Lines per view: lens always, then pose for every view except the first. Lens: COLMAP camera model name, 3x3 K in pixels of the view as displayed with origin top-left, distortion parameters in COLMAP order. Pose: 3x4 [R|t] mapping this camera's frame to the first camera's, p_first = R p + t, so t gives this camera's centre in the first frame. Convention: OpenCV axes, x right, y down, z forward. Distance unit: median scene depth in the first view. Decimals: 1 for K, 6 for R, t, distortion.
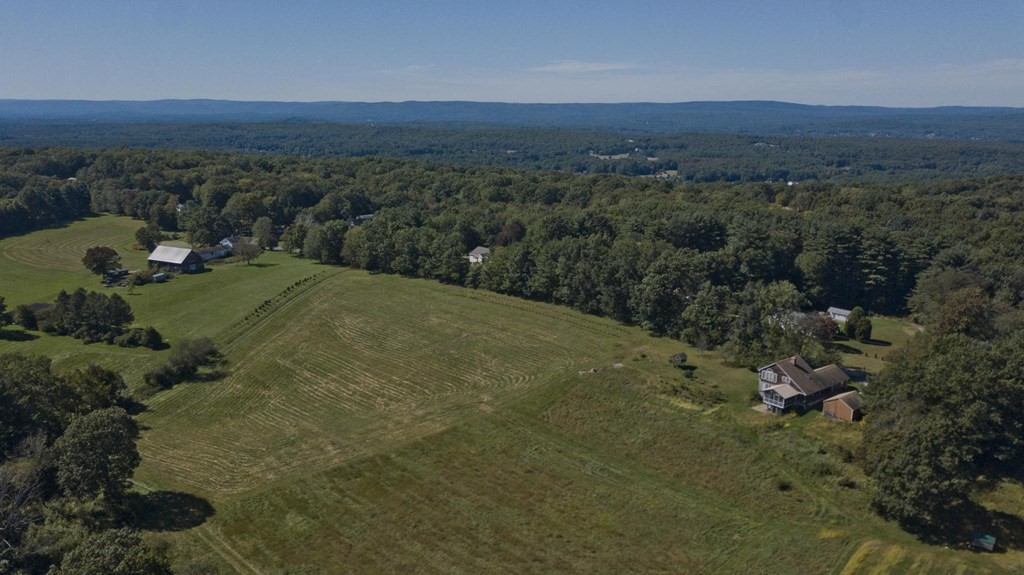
lens RADIAL K [[791.6, 0, 504.0], [0, 791.6, 291.9], [0, 0, 1]] dist [0.016126, -0.011492]
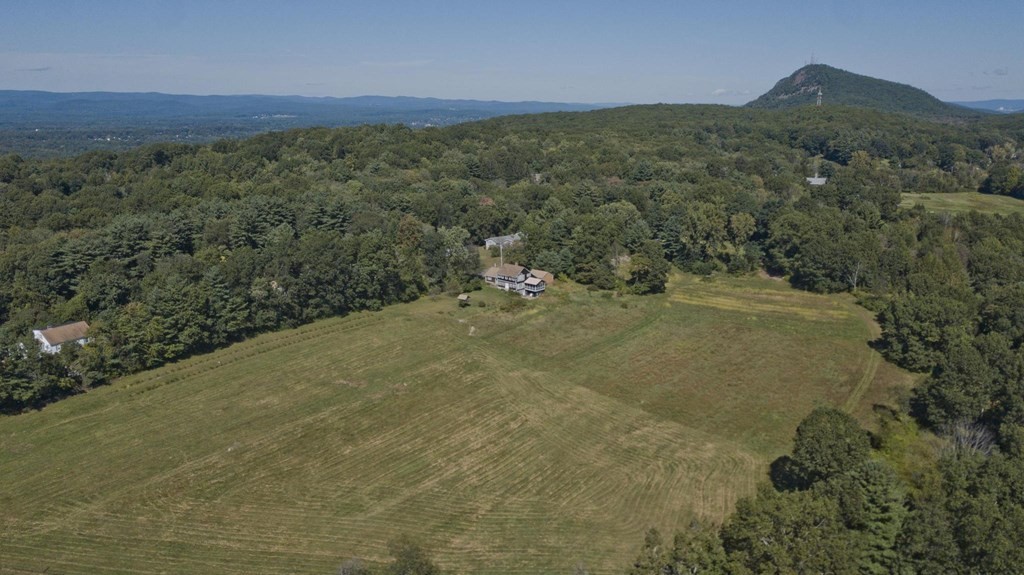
lens RADIAL K [[791.6, 0, 508.6], [0, 791.6, 282.2], [0, 0, 1]] dist [0.016126, -0.011492]
pose [[-0.174442, -0.229845, 0.957466, -0.762896], [0.217815, 0.939279, 0.265163, -0.200281], [-0.960274, 0.254806, -0.113786, 0.826251]]
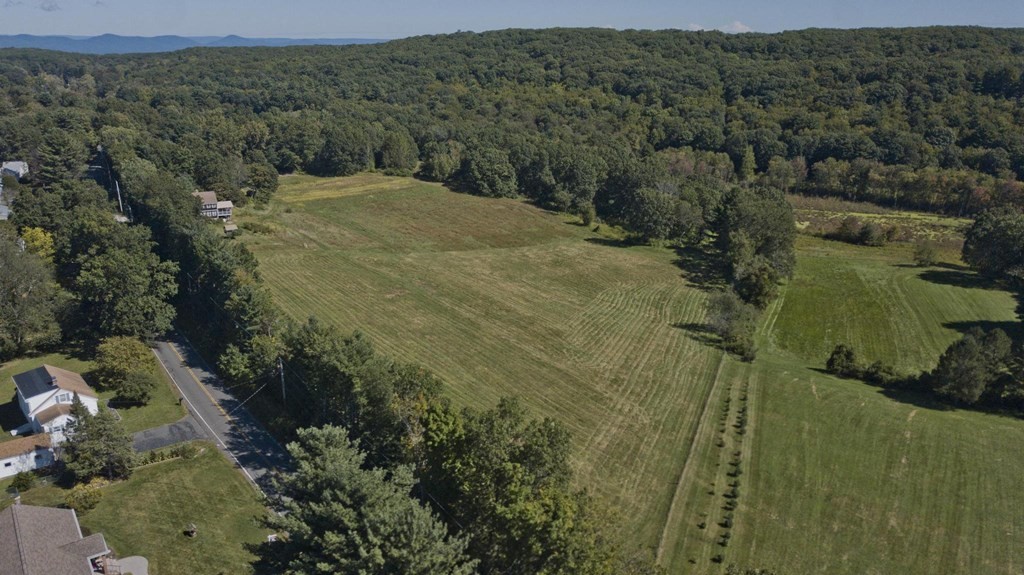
lens RADIAL K [[791.6, 0, 495.7], [0, 791.6, 295.7], [0, 0, 1]] dist [0.016126, -0.011492]
pose [[-0.989493, -0.063340, 0.129970, -0.233768], [0.011707, 0.860881, 0.508671, -0.309845], [-0.144108, 0.504848, -0.851094, 1.506870]]
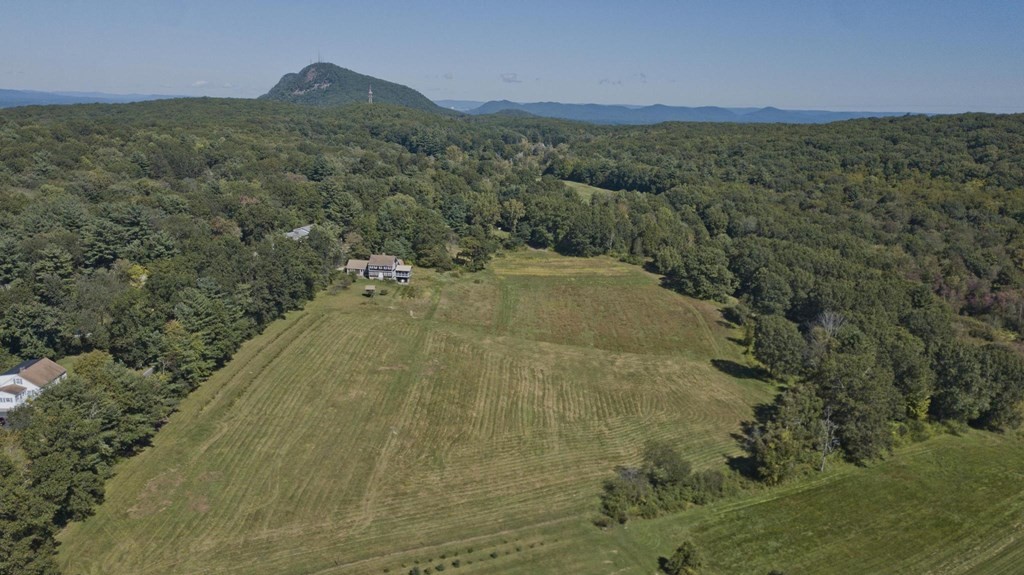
lens RADIAL K [[791.6, 0, 513.7], [0, 791.6, 293.6], [0, 0, 1]] dist [0.016126, -0.011492]
pose [[-0.720751, -0.192686, 0.665875, -0.653387], [0.119188, 0.911836, 0.392872, -0.313614], [-0.682871, 0.362527, -0.634241, 1.301481]]
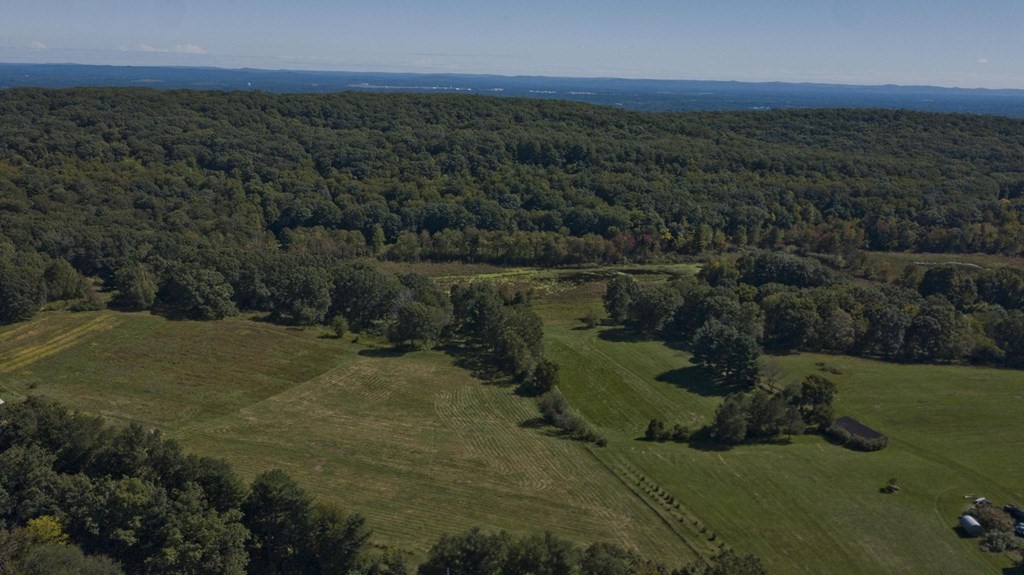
lens RADIAL K [[791.6, 0, 514.0], [0, 791.6, 297.9], [0, 0, 1]] dist [0.016126, -0.011492]
pose [[-0.868772, 0.096997, -0.485620, 0.142850], [-0.149196, 0.883800, 0.443439, -0.457193], [0.472203, 0.457700, -0.753349, 1.500900]]
